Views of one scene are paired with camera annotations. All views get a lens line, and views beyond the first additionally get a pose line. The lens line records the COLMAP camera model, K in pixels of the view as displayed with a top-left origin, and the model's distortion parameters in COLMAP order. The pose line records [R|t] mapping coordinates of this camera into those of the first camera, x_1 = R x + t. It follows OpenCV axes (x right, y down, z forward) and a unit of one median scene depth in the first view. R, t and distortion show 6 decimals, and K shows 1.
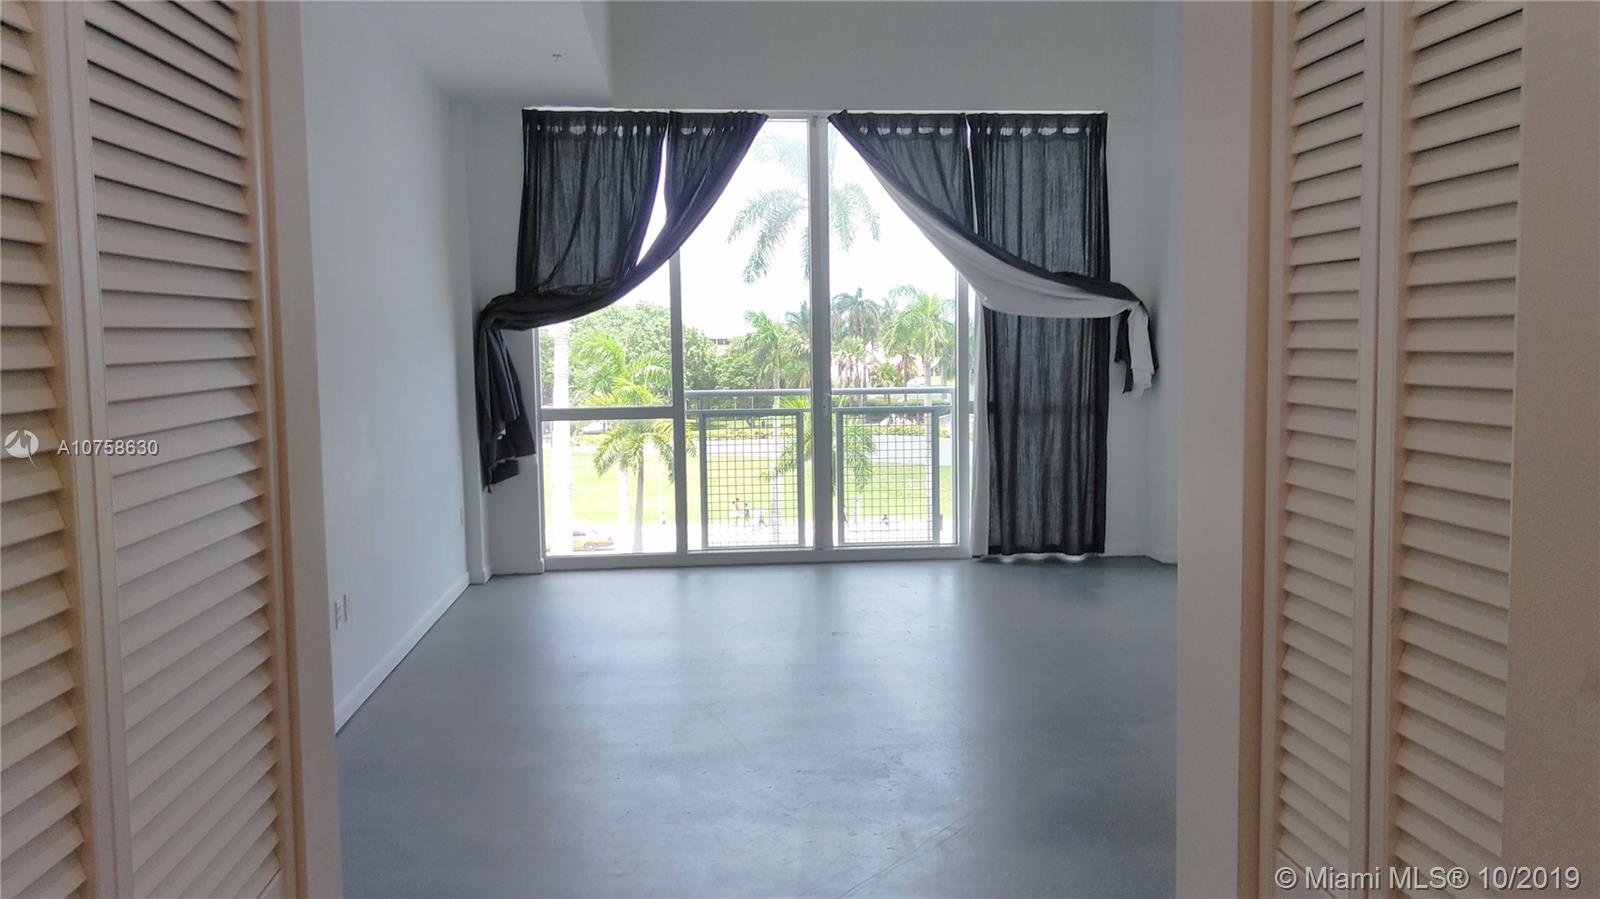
lens RADIAL K [[1176.4, 0, 826.9], [0, 1176.4, 453.0], [0, 0, 1]] dist [0.036129, -0.000345]
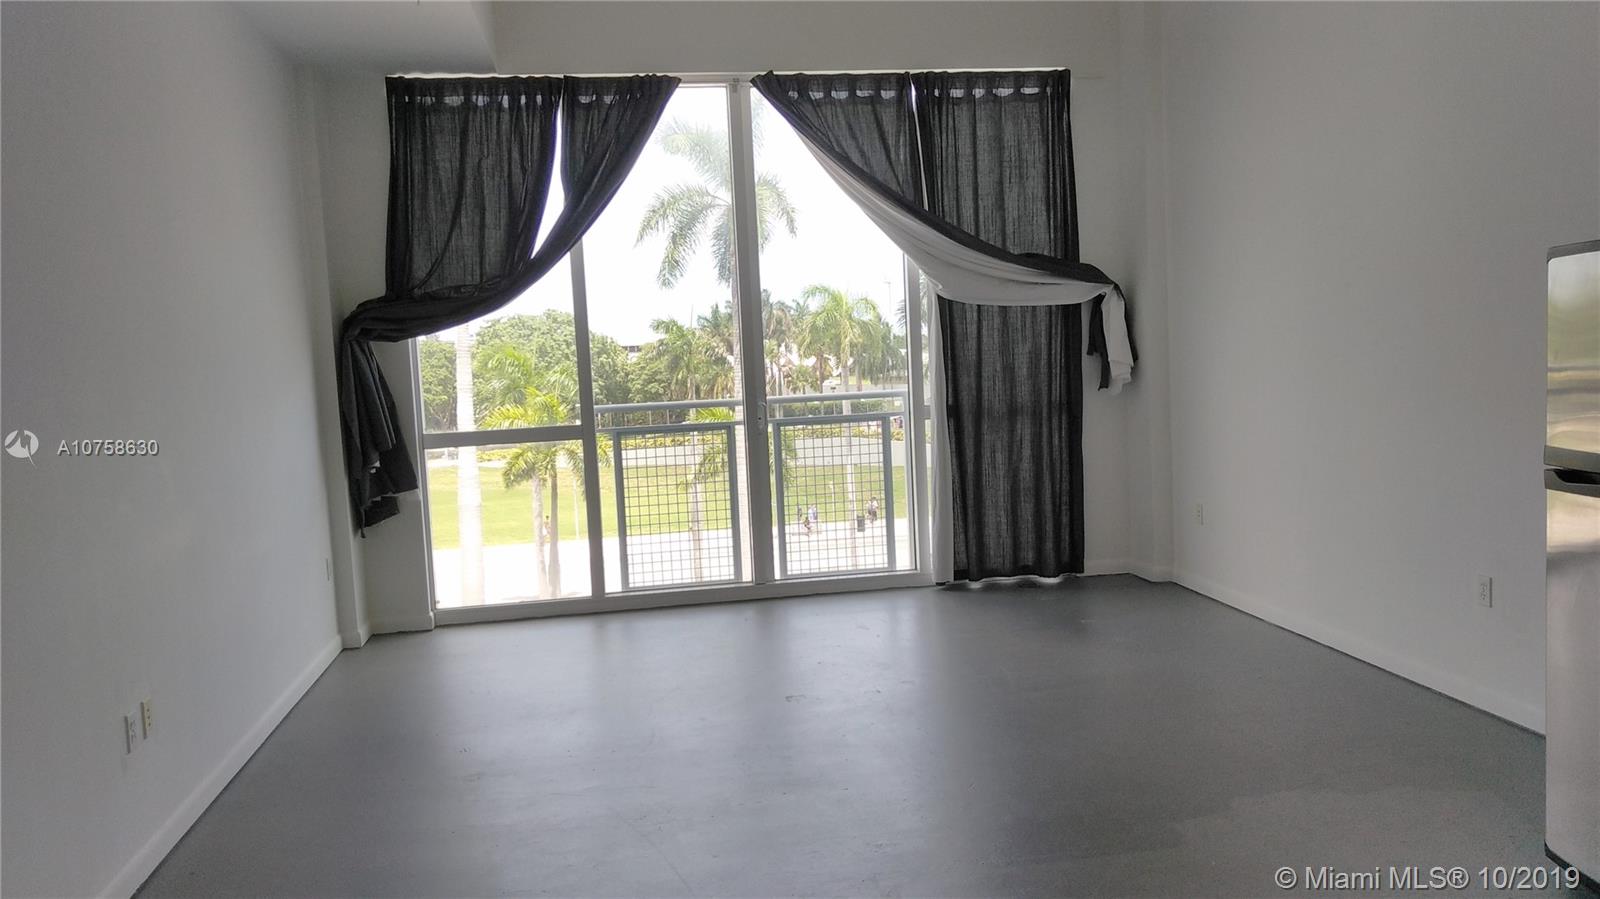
lens RADIAL K [[1189.1, 0, 800.0], [0, 1189.1, 449.5], [0, 0, 1]] dist [0.020404, -0.002312]
pose [[0.998137, -0.039122, 0.046820, -0.013928], [0.039404, 0.999210, -0.005108, -0.010986], [-0.046583, 0.006943, 0.998890, 0.132815]]
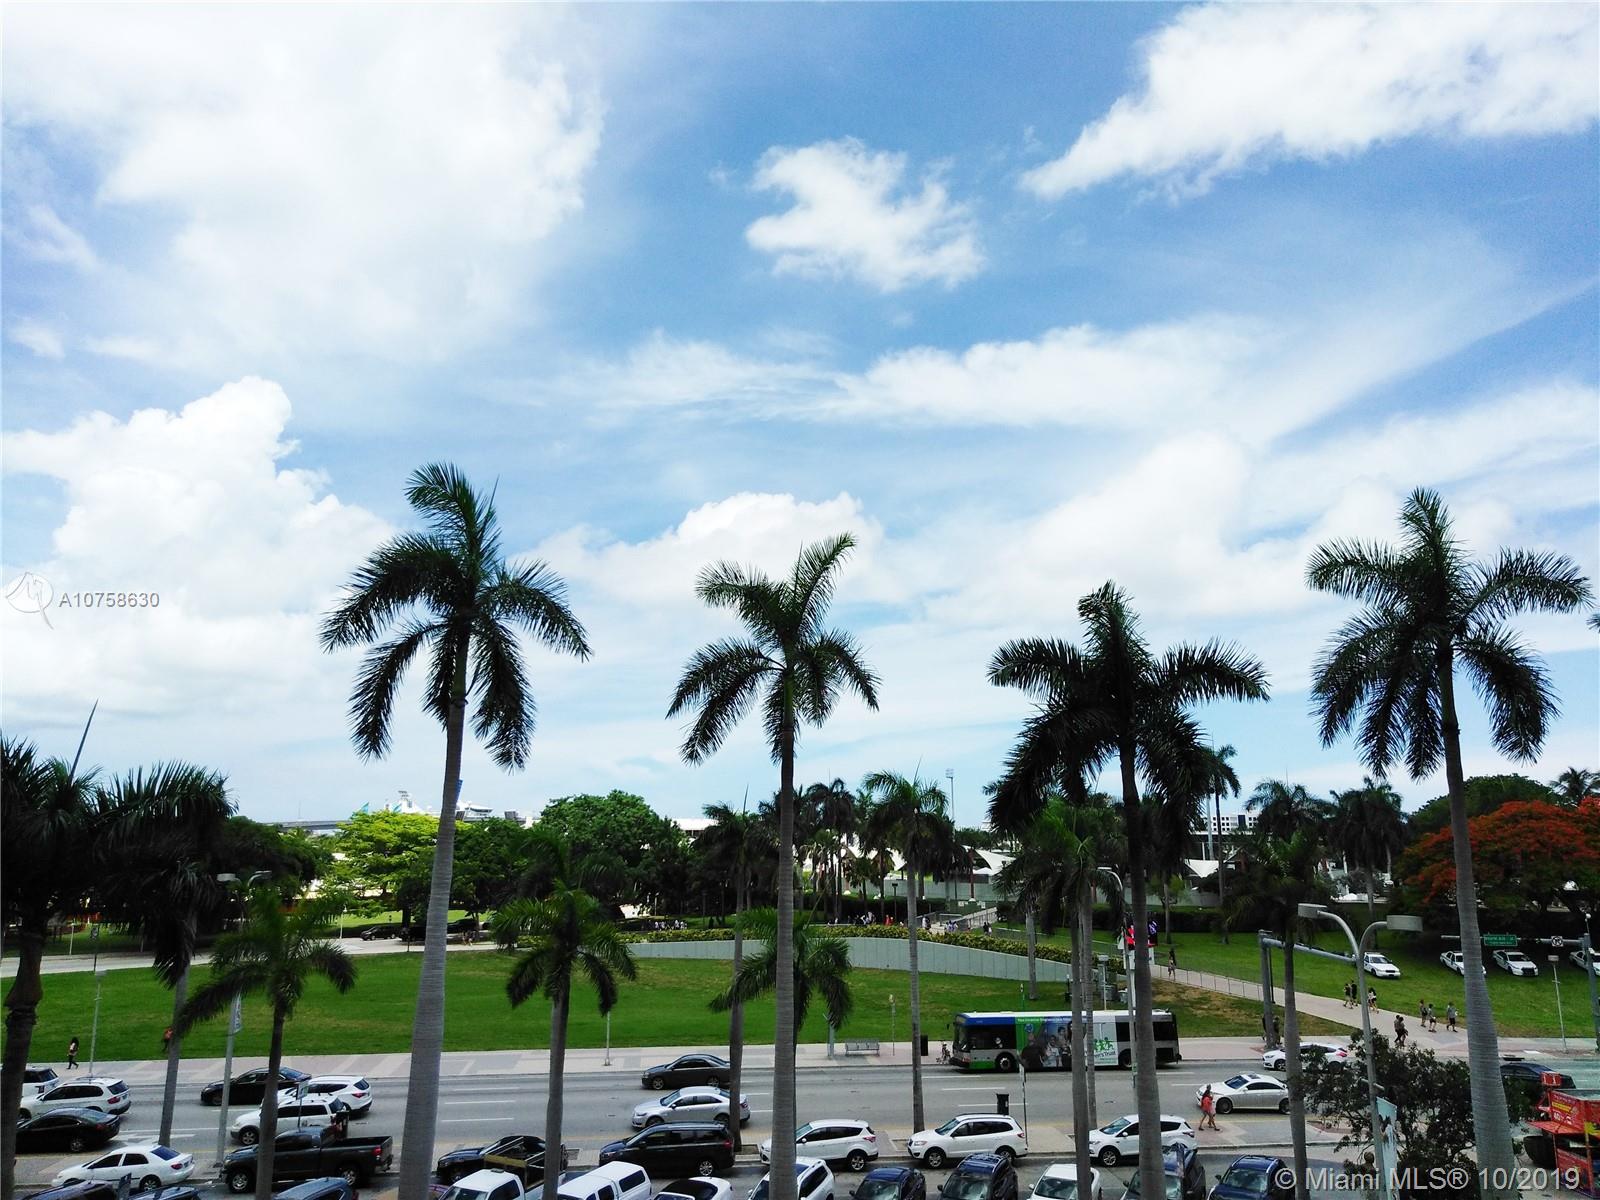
lens RADIAL K [[1186.4, 0, 800.0], [0, 1186.4, 600.0], [0, 0, 1]] dist [0.022845, -0.004347]
pose [[0.999980, 0.006037, -0.001930, 0.015808], [-0.006337, 0.958403, -0.285347, -0.093887], [0.000127, 0.285354, 0.958422, 0.859809]]
